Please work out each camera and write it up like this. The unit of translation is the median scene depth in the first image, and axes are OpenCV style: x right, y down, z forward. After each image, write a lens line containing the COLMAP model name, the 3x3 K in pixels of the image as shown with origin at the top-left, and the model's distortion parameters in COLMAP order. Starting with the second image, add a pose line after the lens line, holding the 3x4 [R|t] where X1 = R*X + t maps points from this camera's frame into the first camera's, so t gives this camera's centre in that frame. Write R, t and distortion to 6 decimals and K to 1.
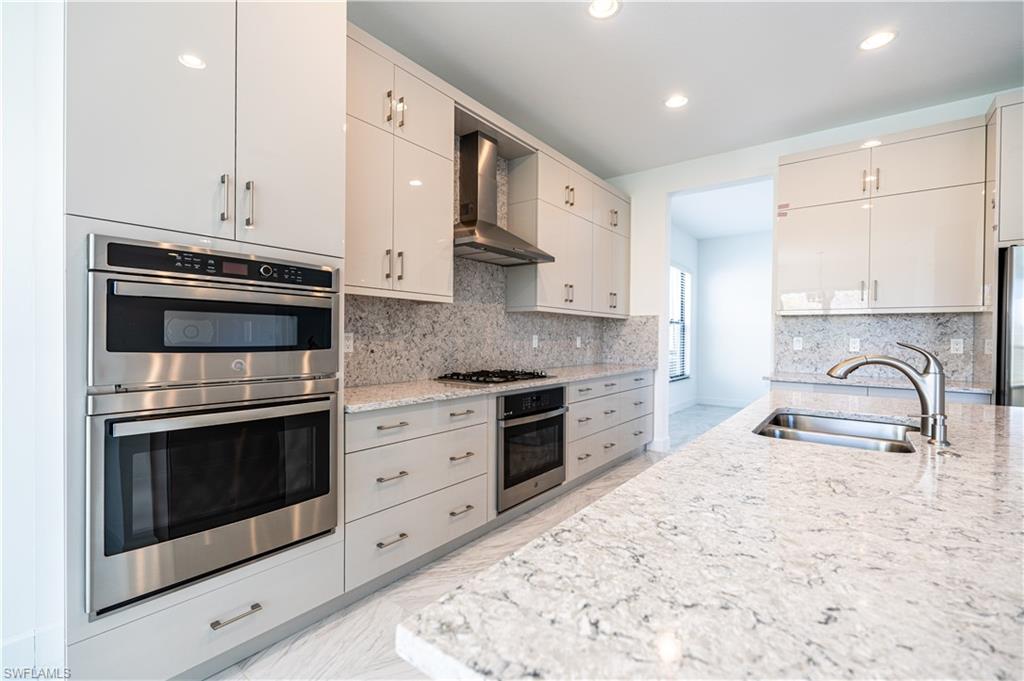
lens RADIAL K [[453.4, 0, 535.0], [0, 453.4, 340.5], [0, 0, 1]] dist [-0.000451, -0.000117]
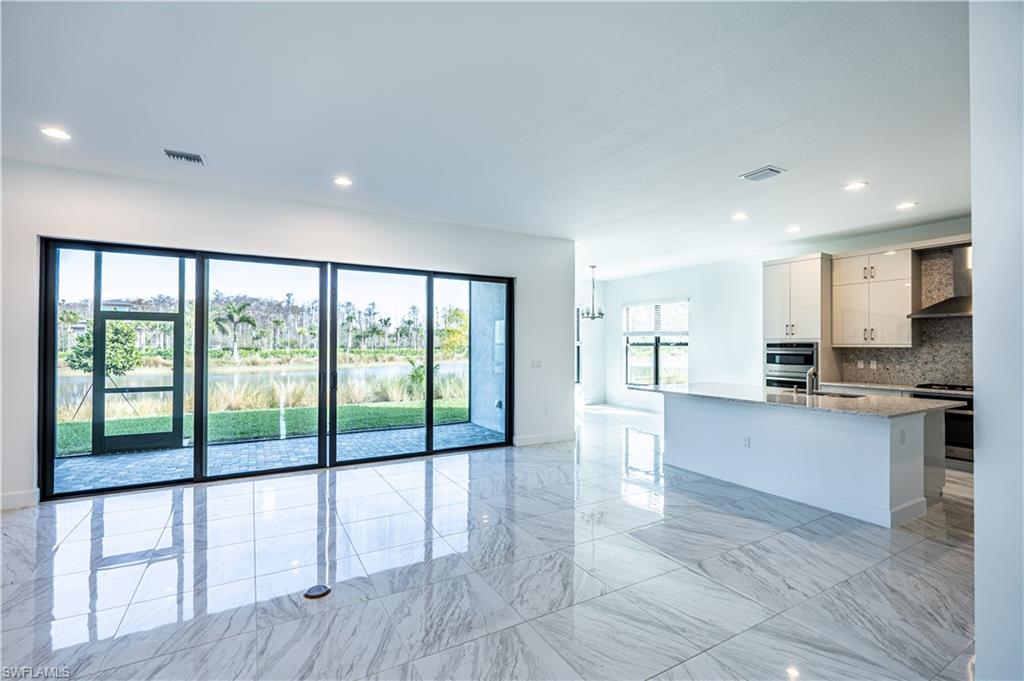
lens RADIAL K [[453.4, 0, 504.7], [0, 453.4, 343.5], [0, 0, 1]] dist [-0.000451, -0.000117]
pose [[-0.420359, -0.015878, -0.907219, 2.549271], [-0.014630, 0.999836, -0.010721, -0.053043], [0.907240, 0.008766, -0.420522, 0.205185]]
